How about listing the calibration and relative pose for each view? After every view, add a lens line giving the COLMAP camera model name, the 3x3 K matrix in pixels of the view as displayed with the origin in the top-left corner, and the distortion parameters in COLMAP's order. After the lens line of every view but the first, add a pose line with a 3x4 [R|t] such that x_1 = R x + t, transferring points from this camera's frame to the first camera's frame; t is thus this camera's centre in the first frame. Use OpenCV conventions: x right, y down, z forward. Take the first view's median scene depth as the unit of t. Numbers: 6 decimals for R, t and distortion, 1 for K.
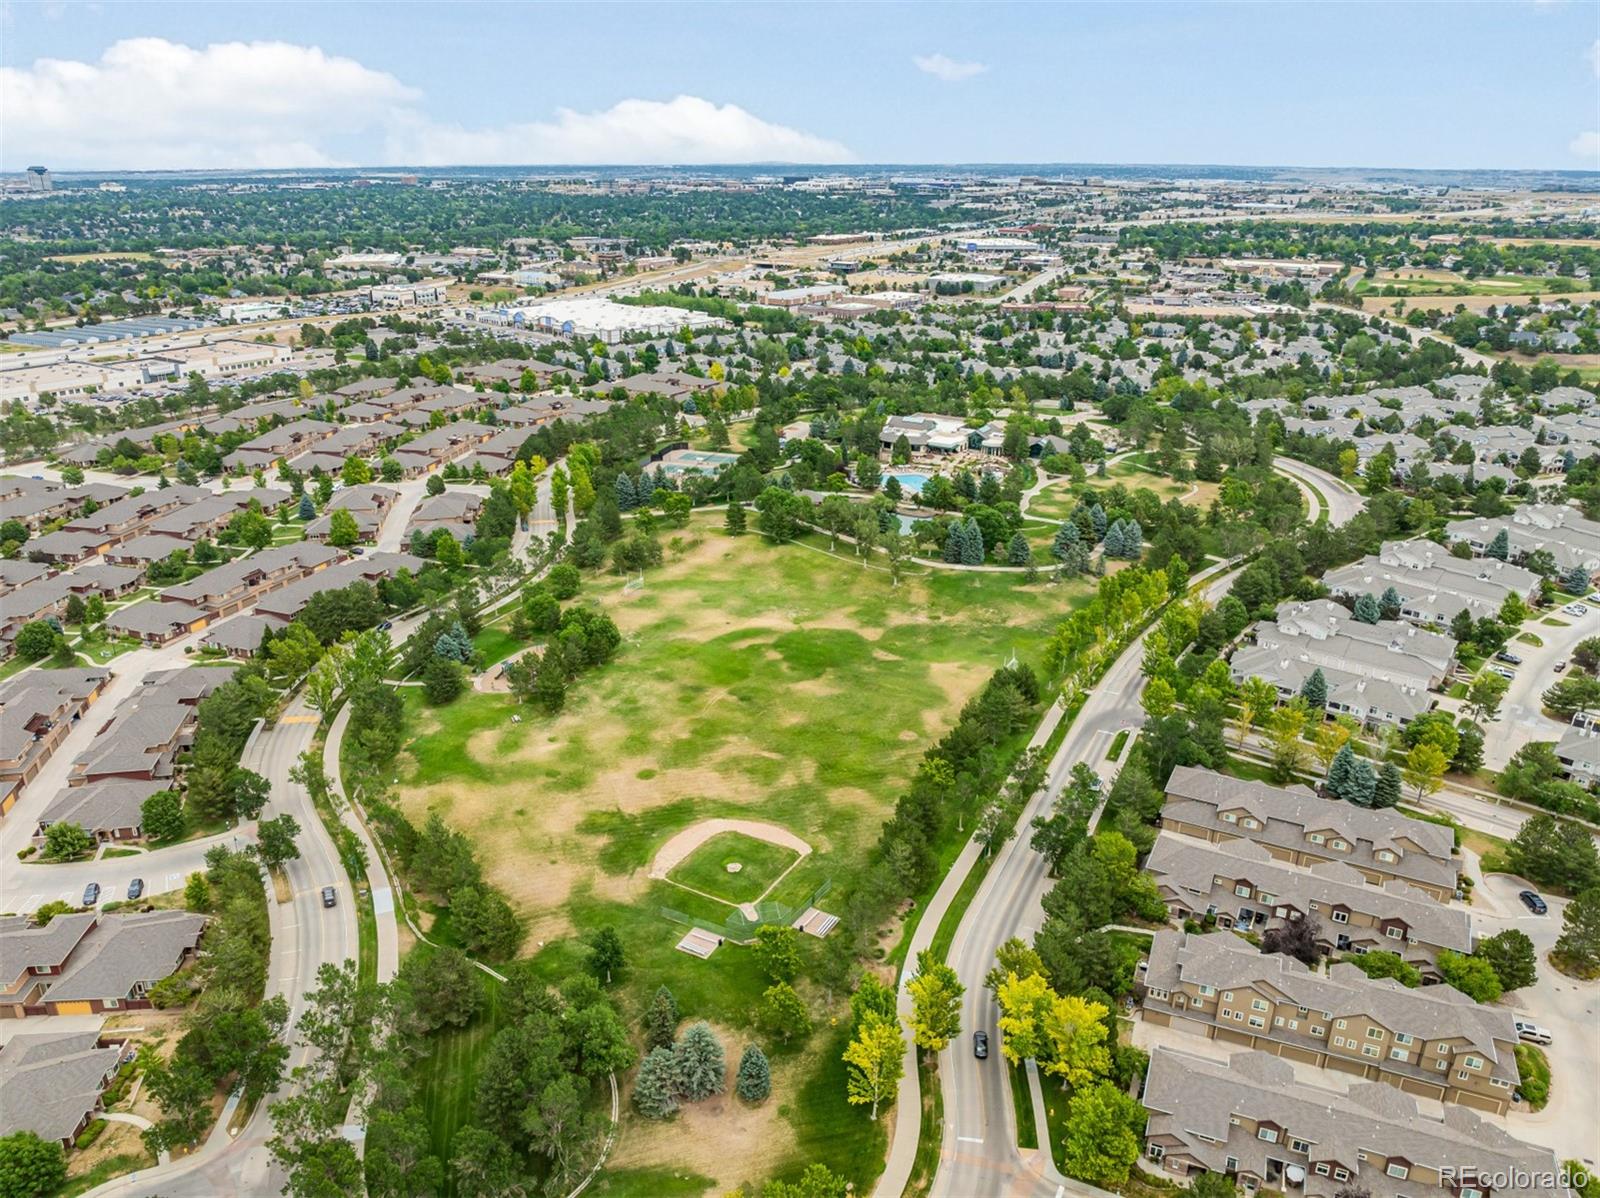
lens RADIAL K [[1019.2, 0, 800.0], [0, 1019.2, 599.0], [0, 0, 1]] dist [-0.047986, 0.004990]
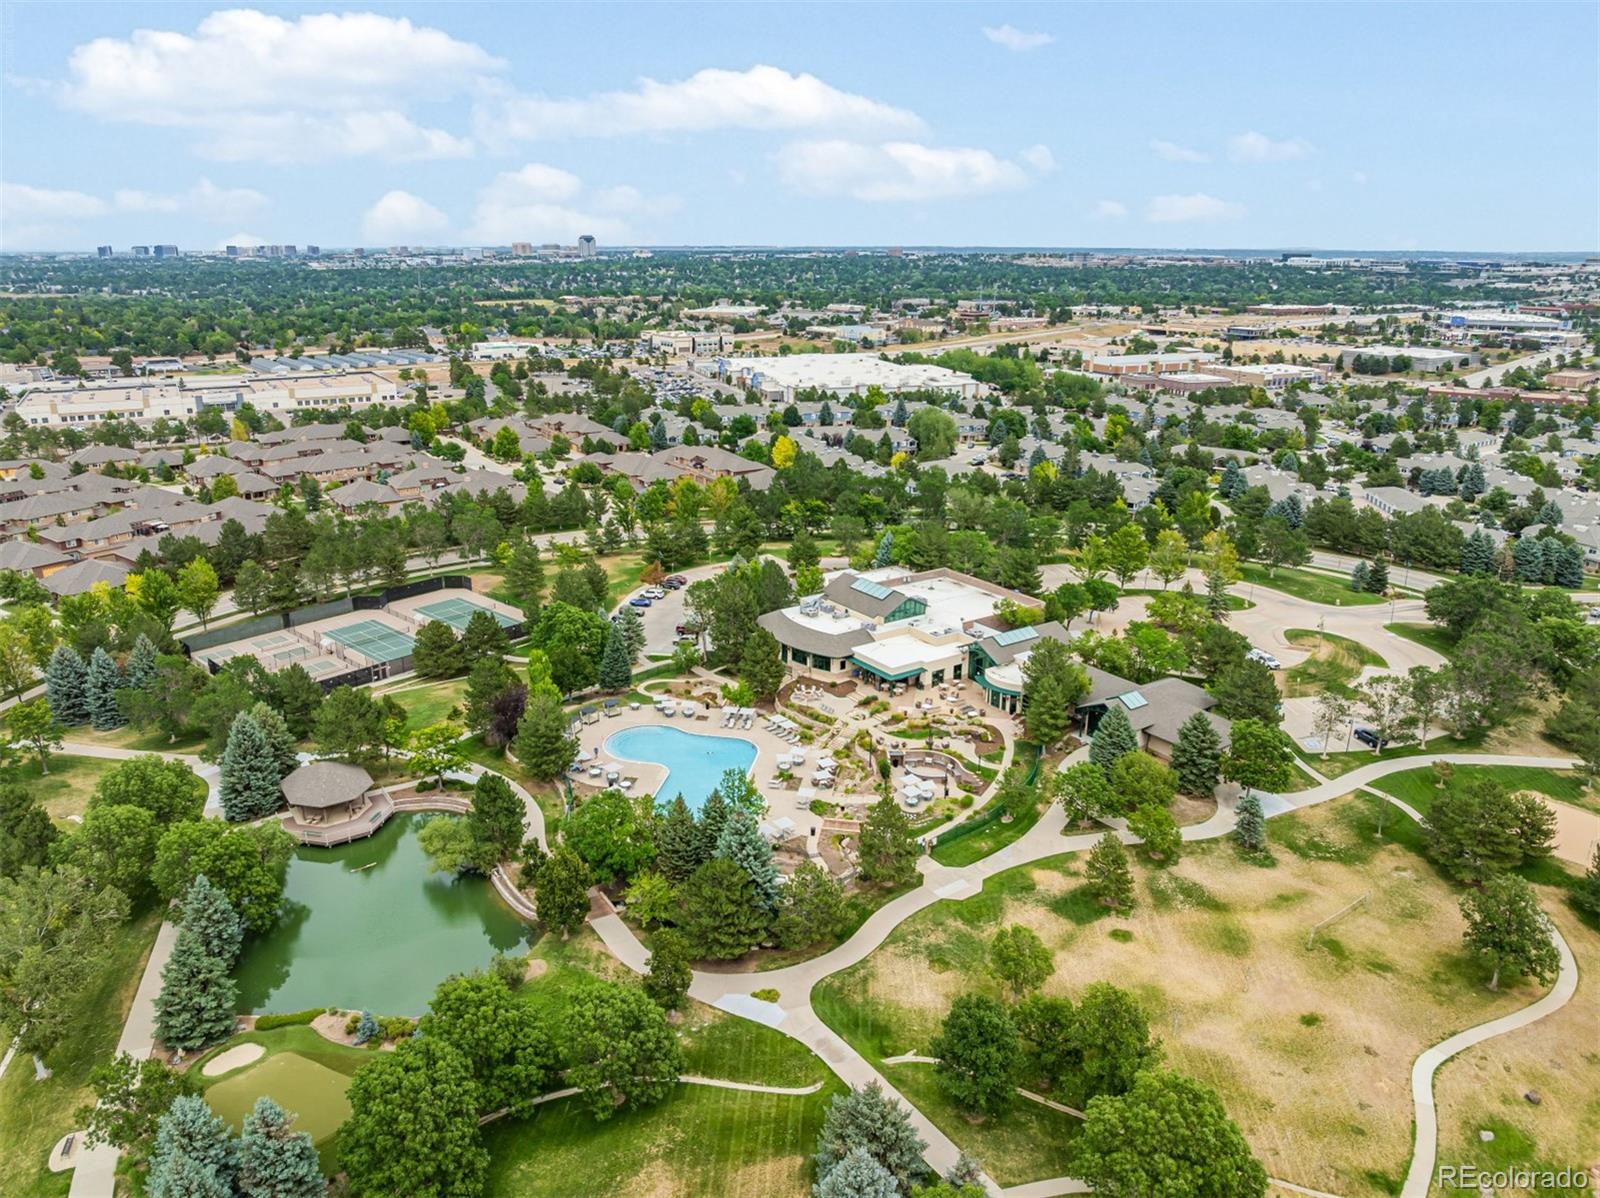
lens RADIAL K [[1019.2, 0, 800.0], [0, 1019.2, 599.0], [0, 0, 1]] dist [-0.047986, 0.004990]
pose [[0.900179, 0.134780, -0.414141, 0.095952], [-0.162770, 0.986116, -0.032873, -0.054878], [0.403960, 0.097001, 0.909619, 0.210411]]
